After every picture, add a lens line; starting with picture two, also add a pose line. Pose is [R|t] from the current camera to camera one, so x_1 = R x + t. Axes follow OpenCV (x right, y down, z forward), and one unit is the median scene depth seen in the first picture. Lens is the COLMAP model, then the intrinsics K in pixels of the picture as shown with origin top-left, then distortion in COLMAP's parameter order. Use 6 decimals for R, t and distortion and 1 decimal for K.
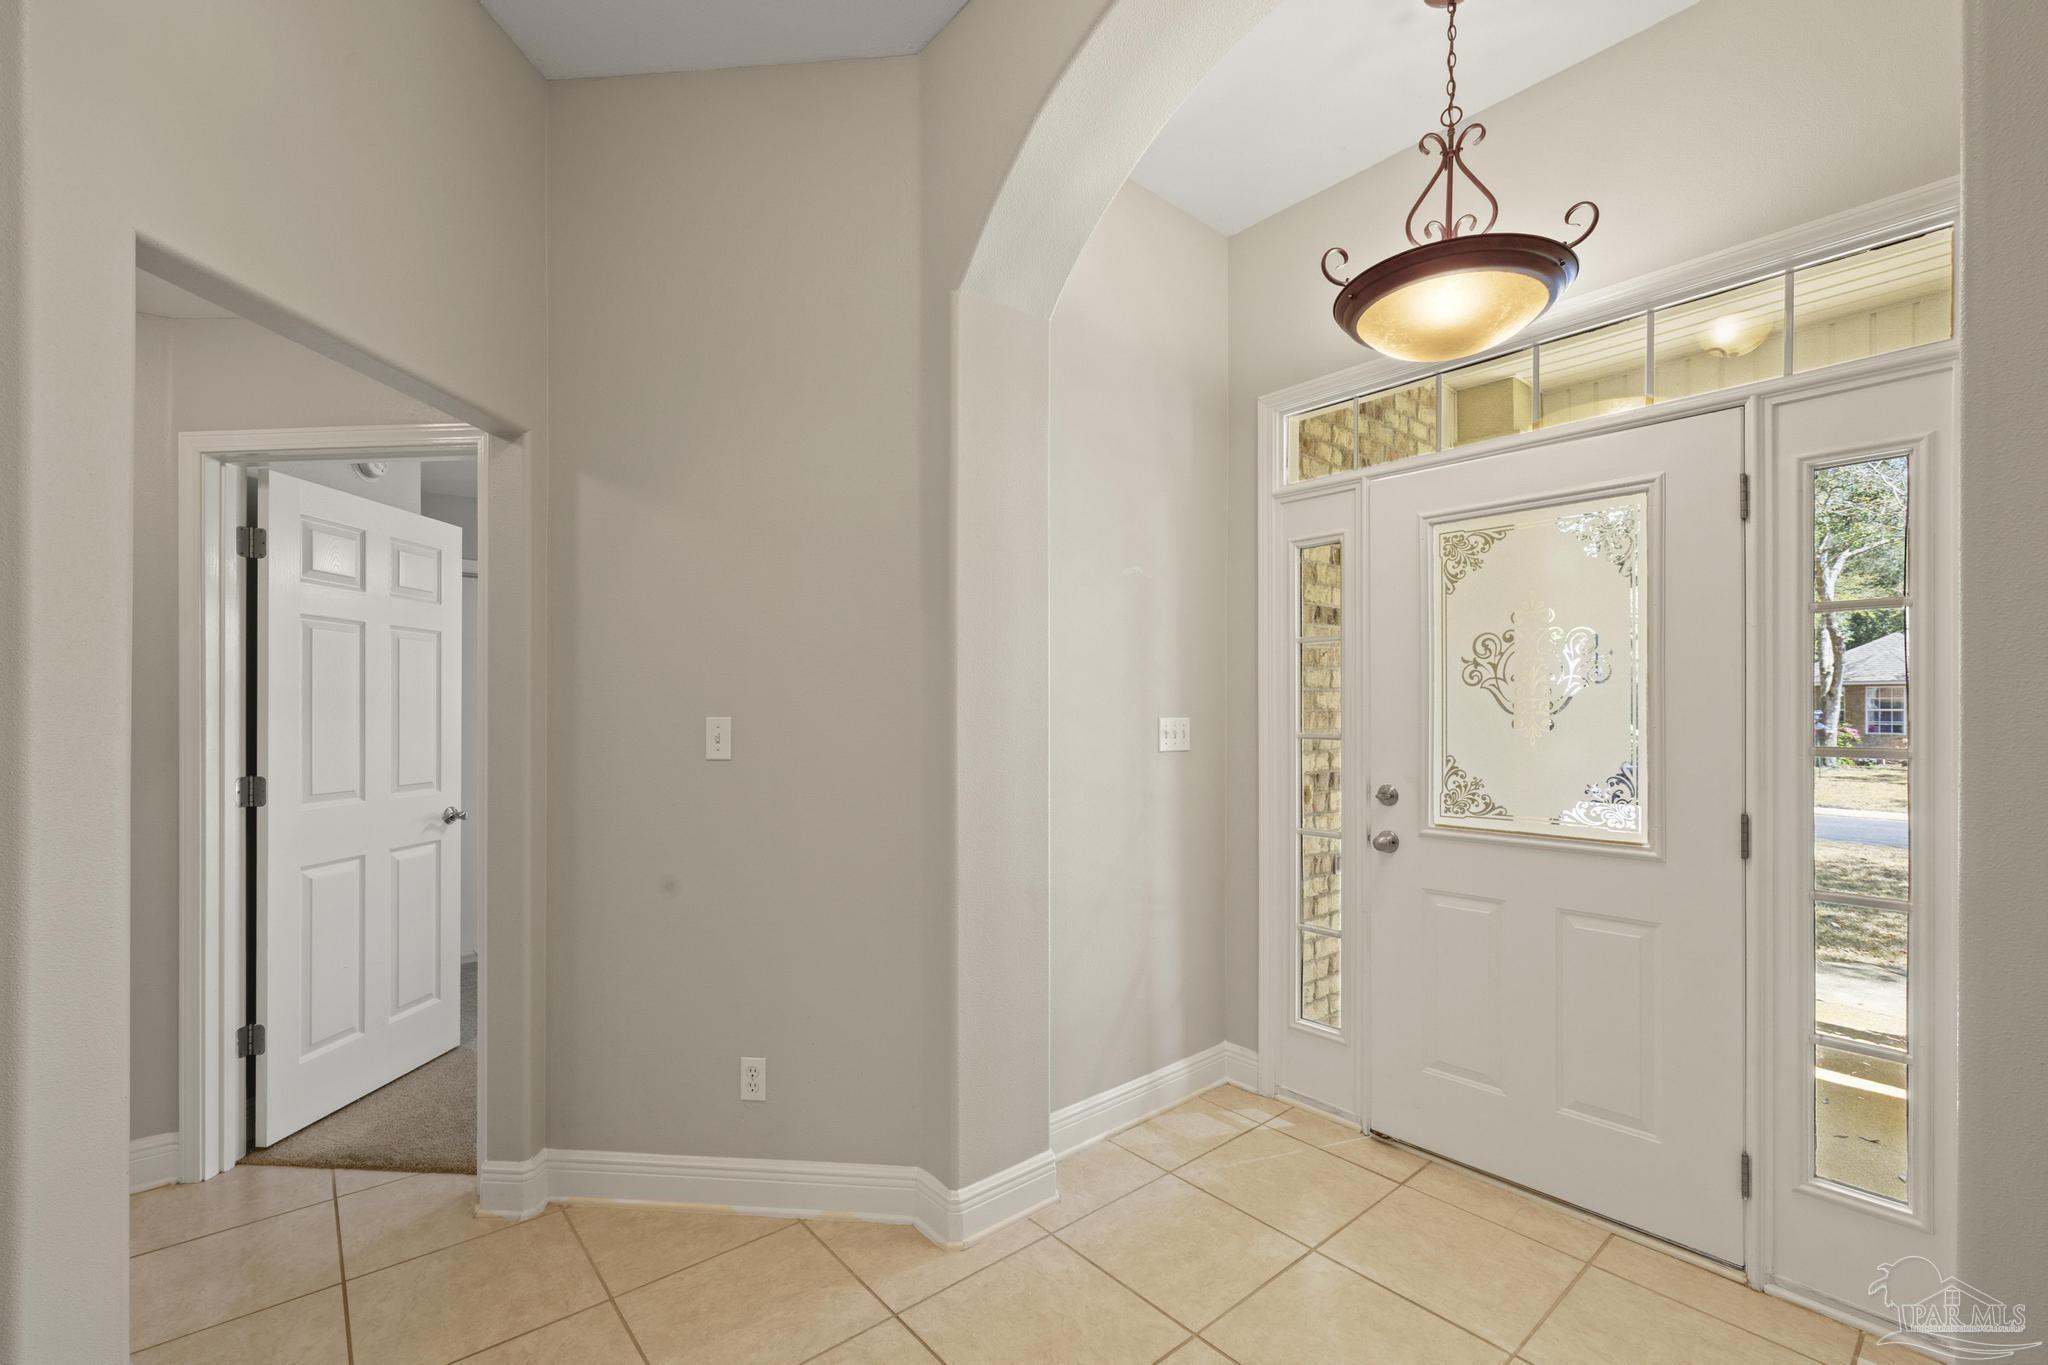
lens RADIAL K [[871.0, 0, 1020.1], [0, 871.0, 701.7], [0, 0, 1]] dist [0.002360, 0.000443]
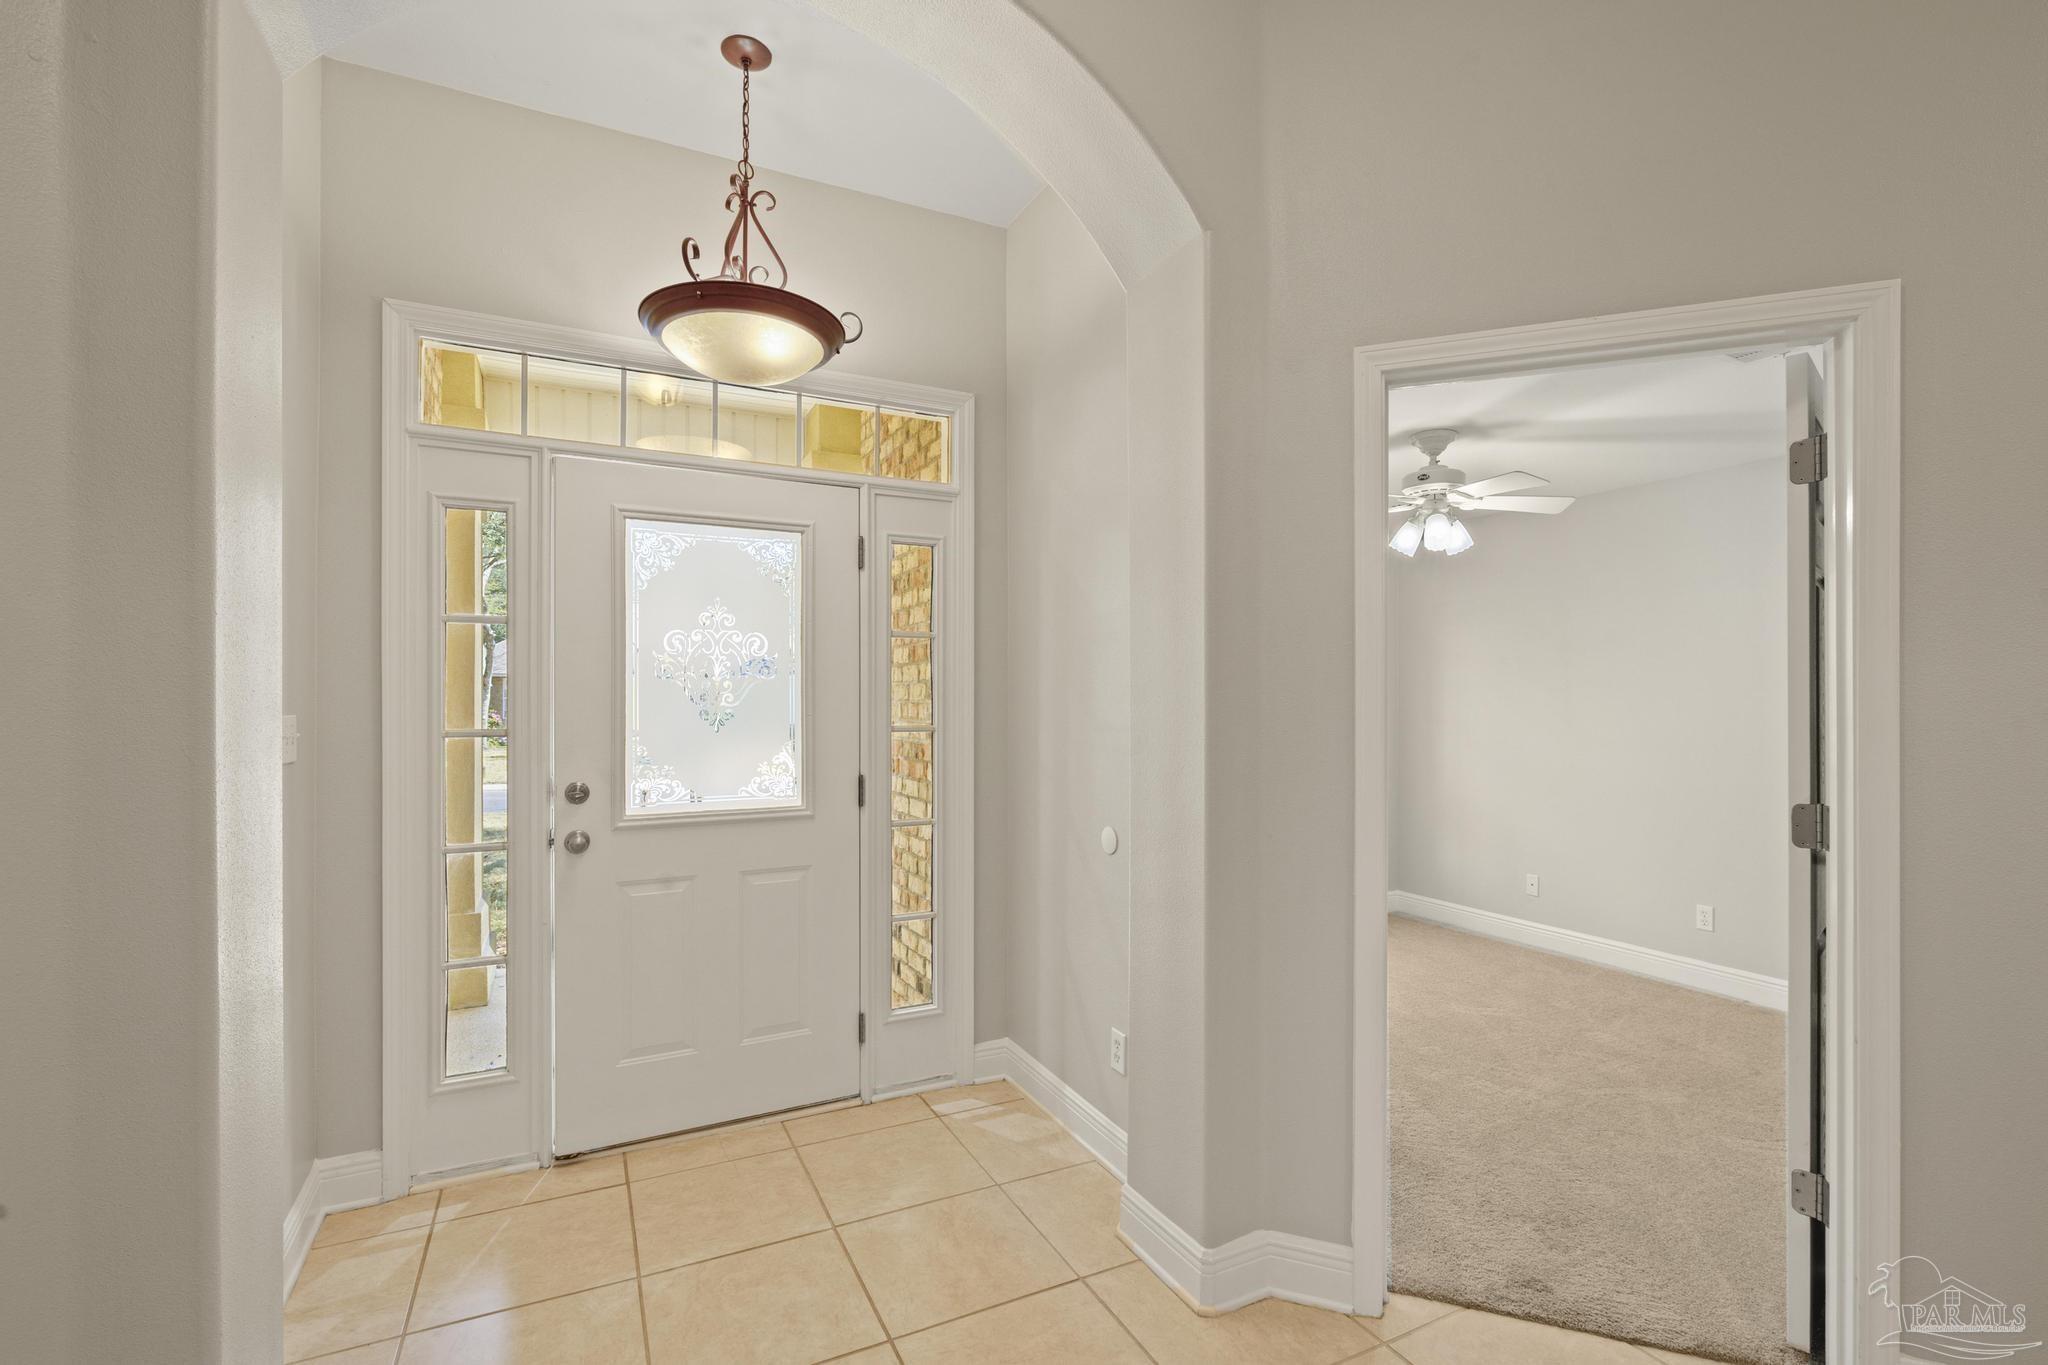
lens RADIAL K [[910.5, 0, 1024.0], [0, 910.5, 682.5], [0, 0, 1]] dist [-0.008540, 0.000692]
pose [[0.244093, 0.014871, 0.969638, -0.486834], [-0.008179, 0.999878, -0.013276, -0.003557], [-0.969717, -0.004690, 0.244185, 0.338800]]
